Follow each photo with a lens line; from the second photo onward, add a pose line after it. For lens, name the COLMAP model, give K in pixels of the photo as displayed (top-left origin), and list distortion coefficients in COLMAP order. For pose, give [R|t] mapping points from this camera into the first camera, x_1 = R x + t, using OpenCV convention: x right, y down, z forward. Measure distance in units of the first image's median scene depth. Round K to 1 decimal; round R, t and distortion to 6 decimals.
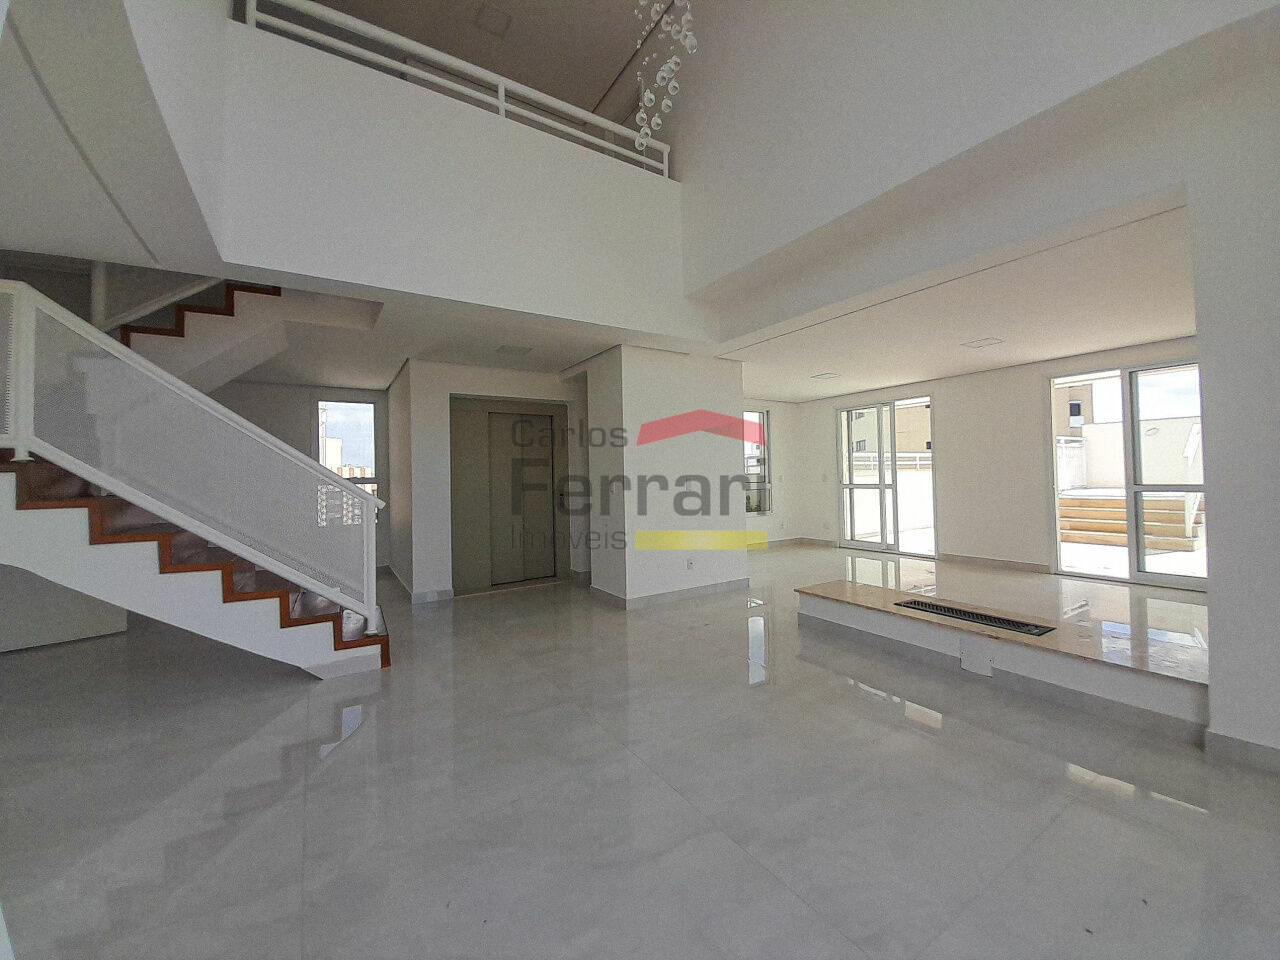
lens RADIAL K [[517.3, 0, 644.8], [0, 517.3, 466.0], [0, 0, 1]] dist [-0.002652, -0.000766]
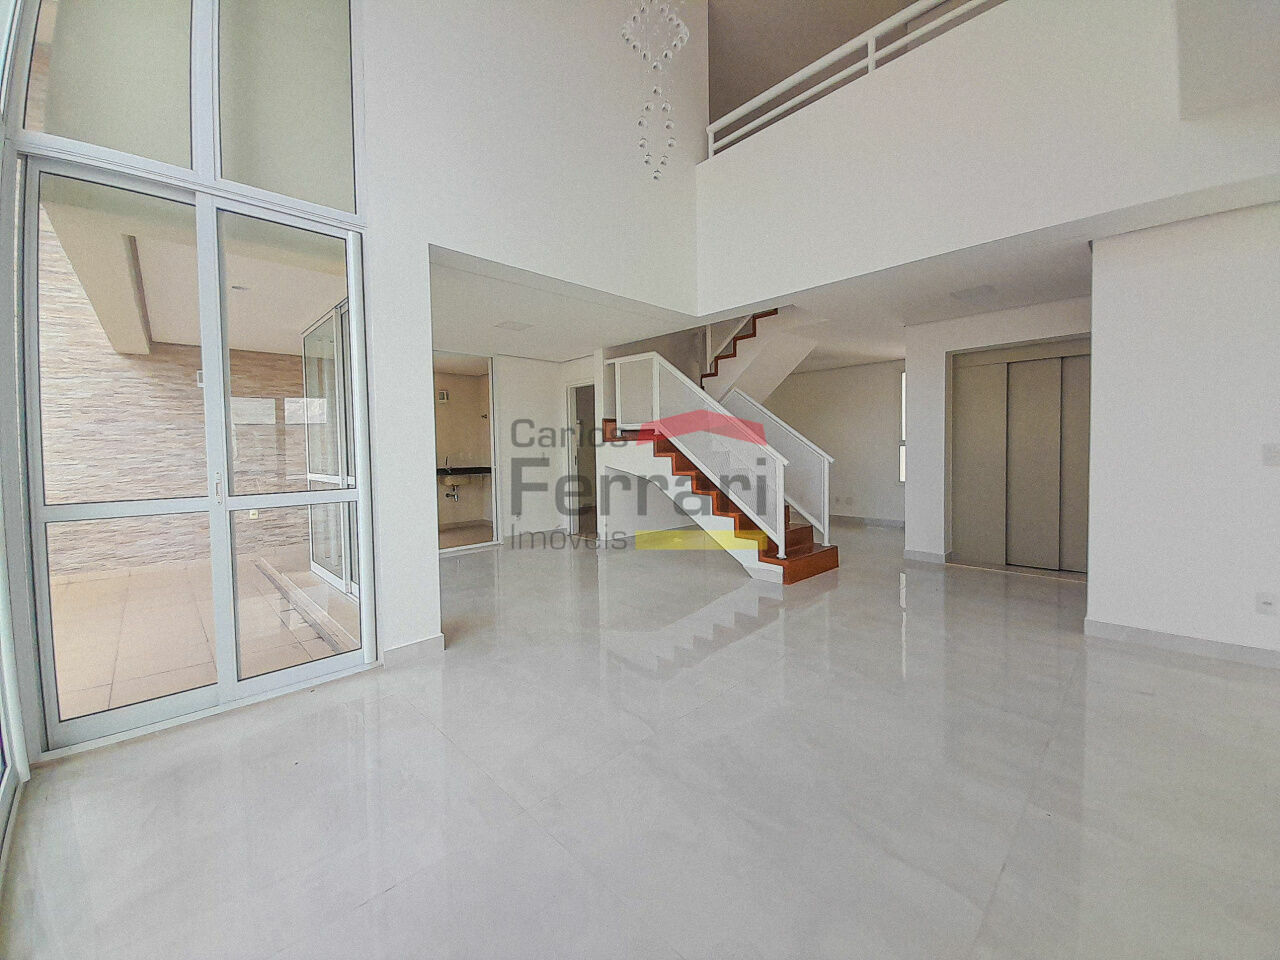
lens RADIAL K [[517.3, 0, 648.8], [0, 517.3, 479.6], [0, 0, 1]] dist [-0.002652, -0.000766]
pose [[0.205726, 0.052478, -0.977201, 0.695935], [0.024795, 0.997961, 0.058813, 0.037176], [0.978295, -0.036329, 0.204006, 0.381517]]
